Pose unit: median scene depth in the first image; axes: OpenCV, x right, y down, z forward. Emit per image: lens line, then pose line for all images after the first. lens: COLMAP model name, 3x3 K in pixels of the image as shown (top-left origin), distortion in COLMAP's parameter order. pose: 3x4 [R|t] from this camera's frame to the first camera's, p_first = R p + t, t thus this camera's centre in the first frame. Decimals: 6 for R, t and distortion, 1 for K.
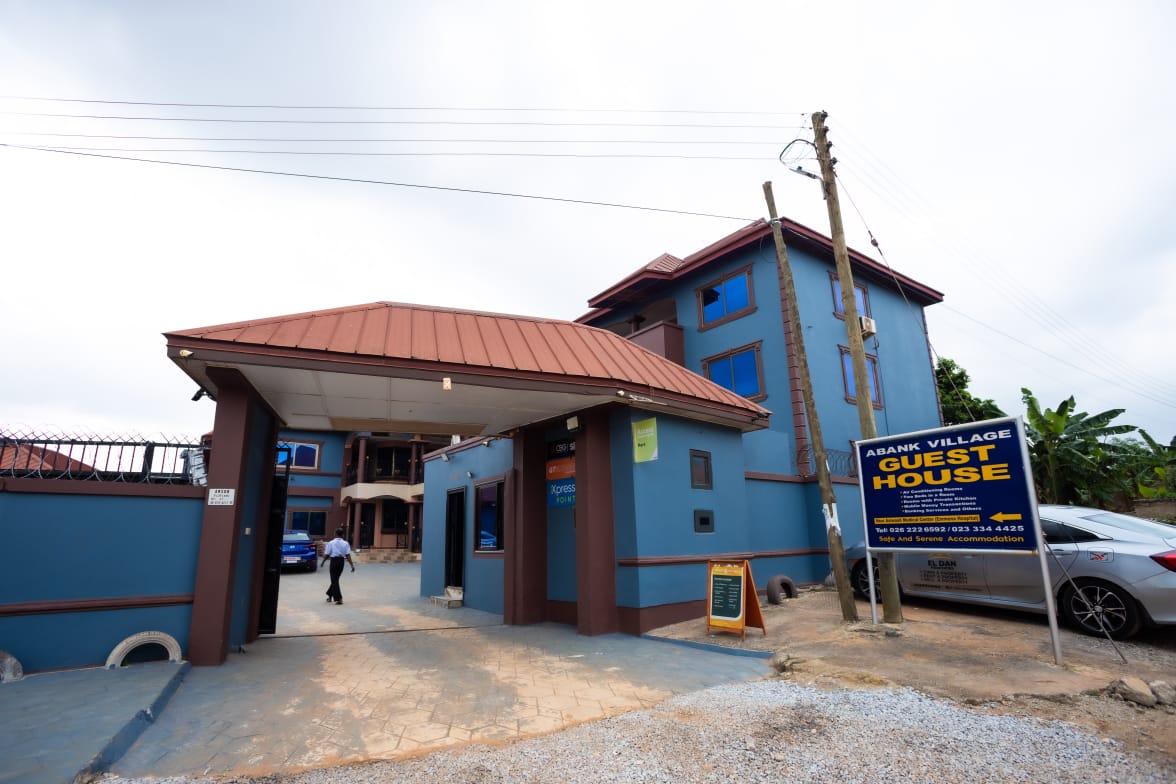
lens RADIAL K [[596.0, 0, 588.0], [0, 596.0, 392.0], [0, 0, 1]] dist [-0.052720, -0.000053]
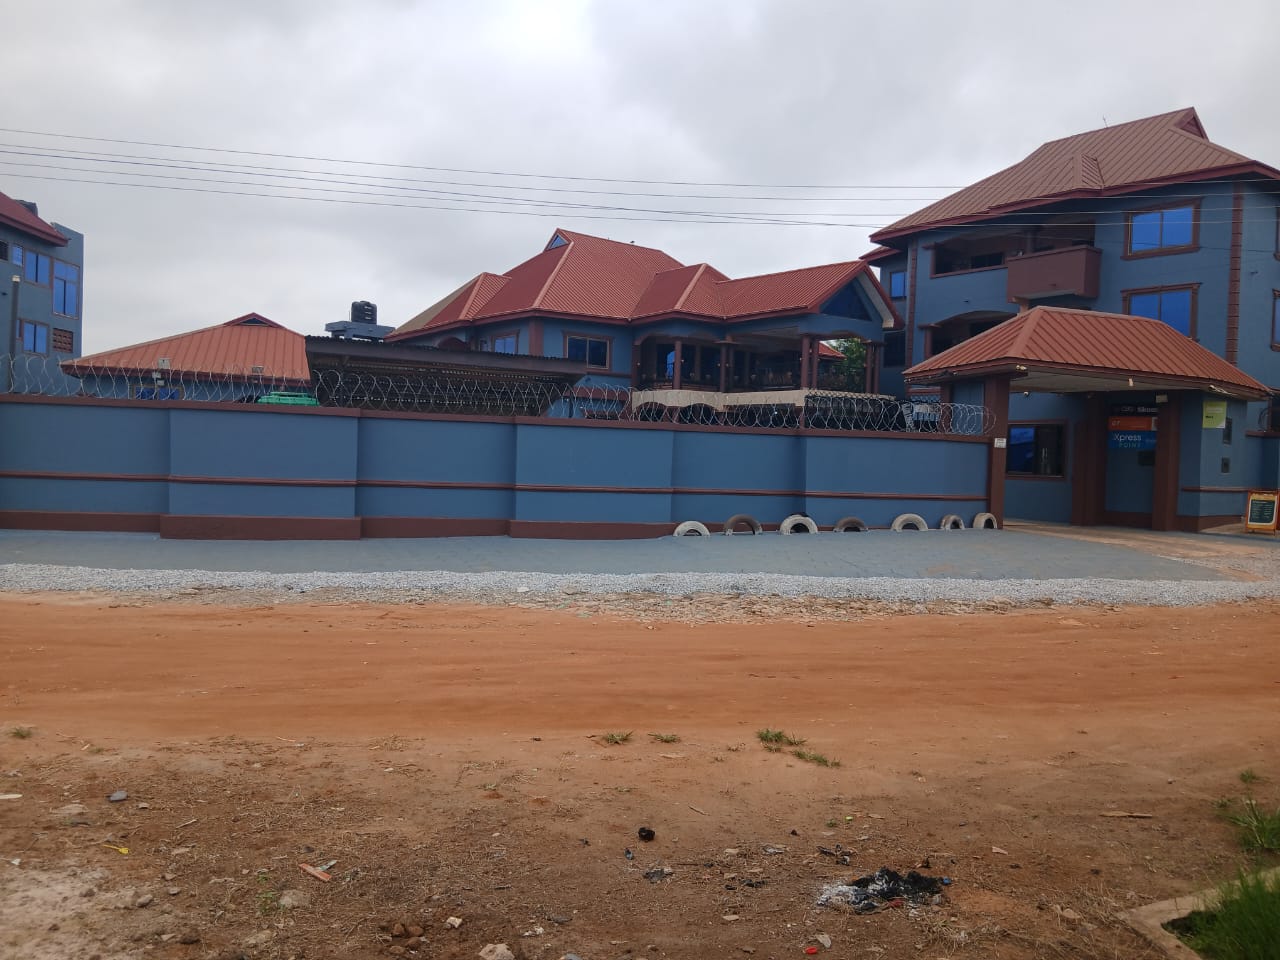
lens RADIAL K [[964.7, 0, 640.0], [0, 964.7, 480.0], [0, 0, 1]] dist [0.131534, -0.230800]
pose [[0.998438, 0.055336, -0.007694, -1.373529], [-0.051113, 0.960345, 0.274090, -0.381878], [0.022555, -0.273269, 0.961673, -1.554732]]
